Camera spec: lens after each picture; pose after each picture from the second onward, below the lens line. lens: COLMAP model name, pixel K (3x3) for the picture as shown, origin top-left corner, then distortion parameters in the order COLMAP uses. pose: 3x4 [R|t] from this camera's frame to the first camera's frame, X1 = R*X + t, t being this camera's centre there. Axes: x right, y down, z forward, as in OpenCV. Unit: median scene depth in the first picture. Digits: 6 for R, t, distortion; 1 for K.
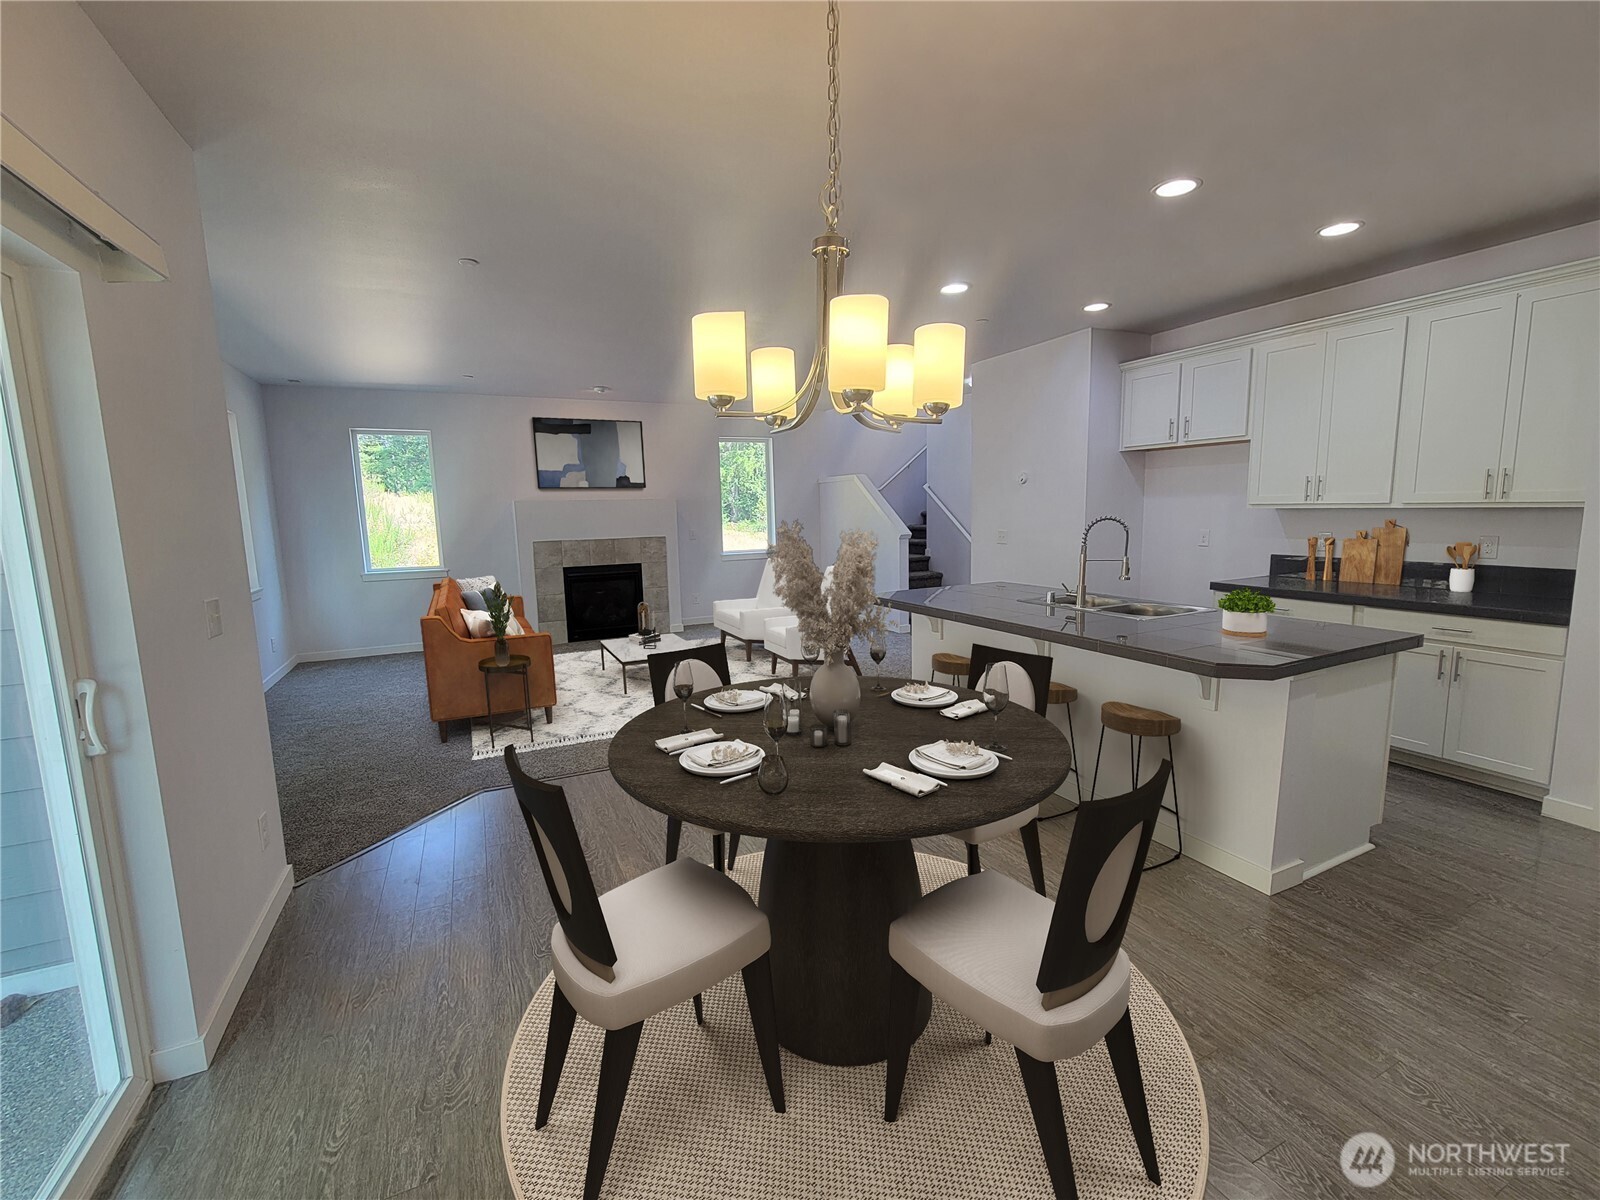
lens RADIAL K [[689.9, 0, 792.4], [0, 689.9, 597.9], [0, 0, 1]] dist [-0.006522, -0.000694]
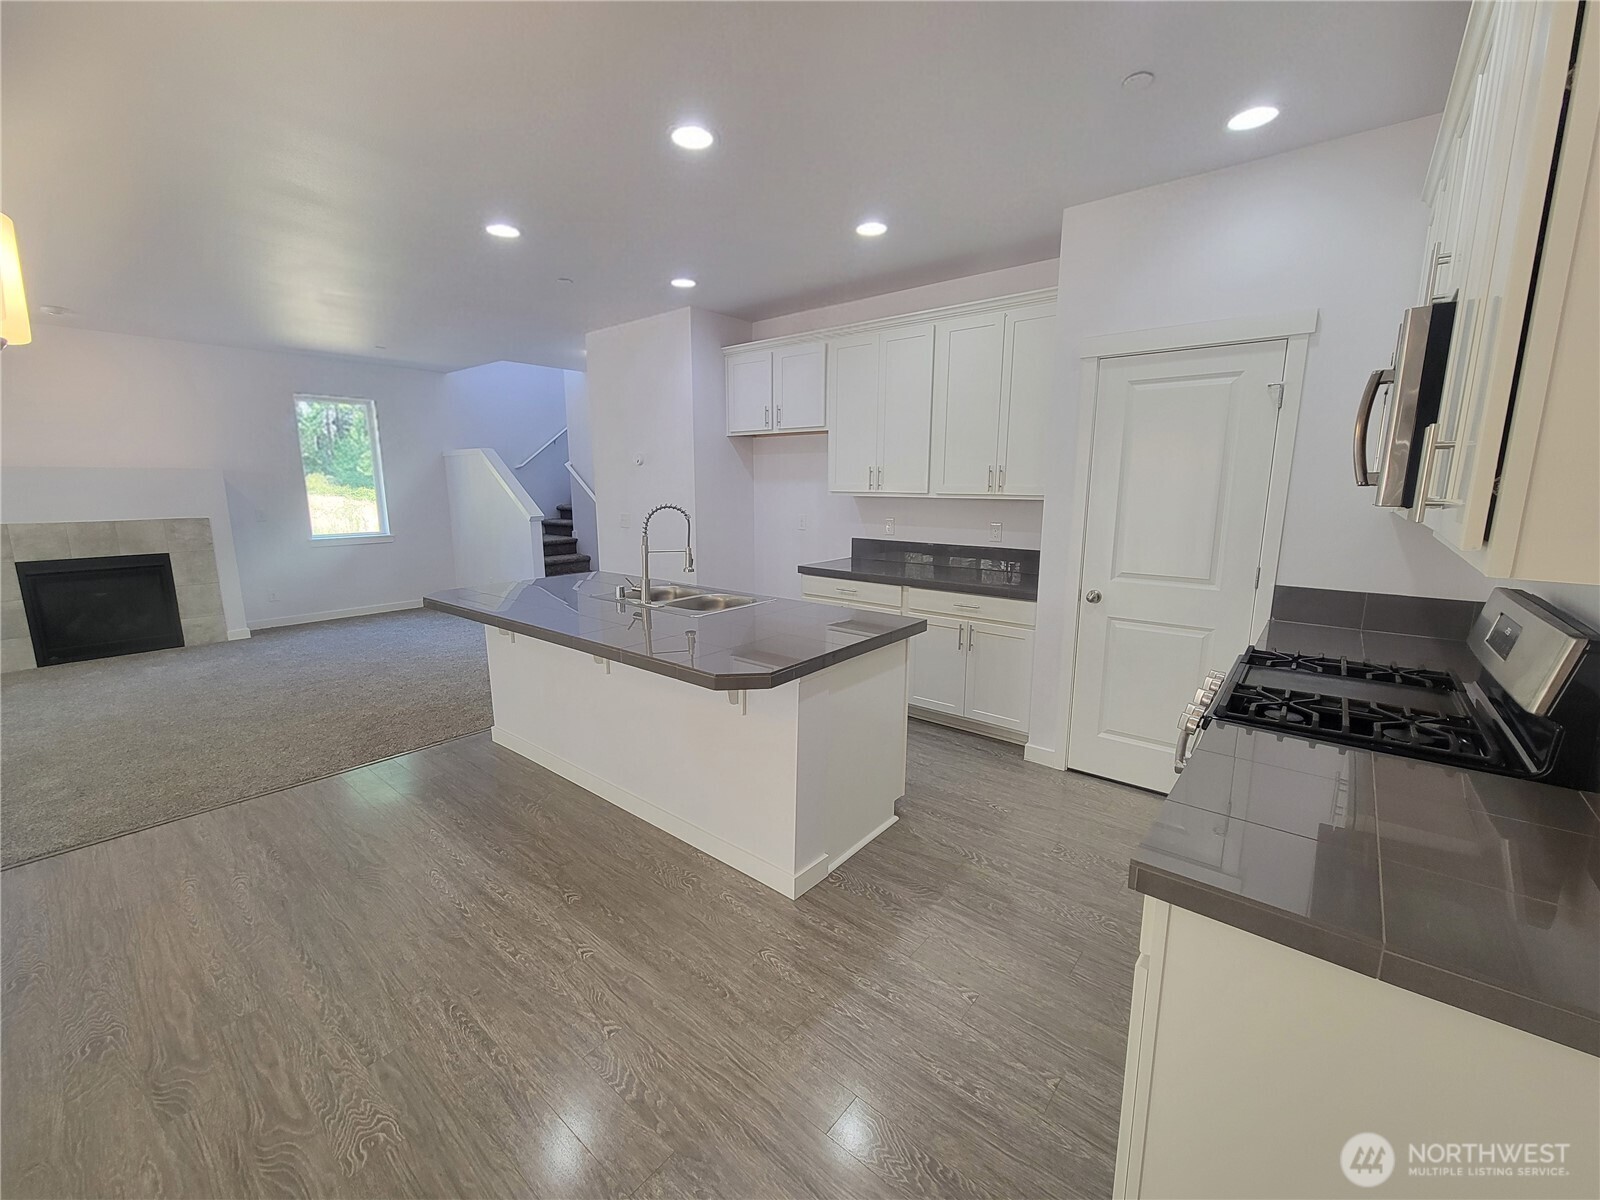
lens RADIAL K [[656.3, 0, 800.0], [0, 656.3, 600.0], [0, 0, 1]] dist [-0.000780, 0.000120]
pose [[0.905406, -0.052432, 0.421297, 0.177045], [0.034410, 0.998143, 0.050273, -0.020353], [-0.423150, -0.031021, 0.905528, 0.088332]]
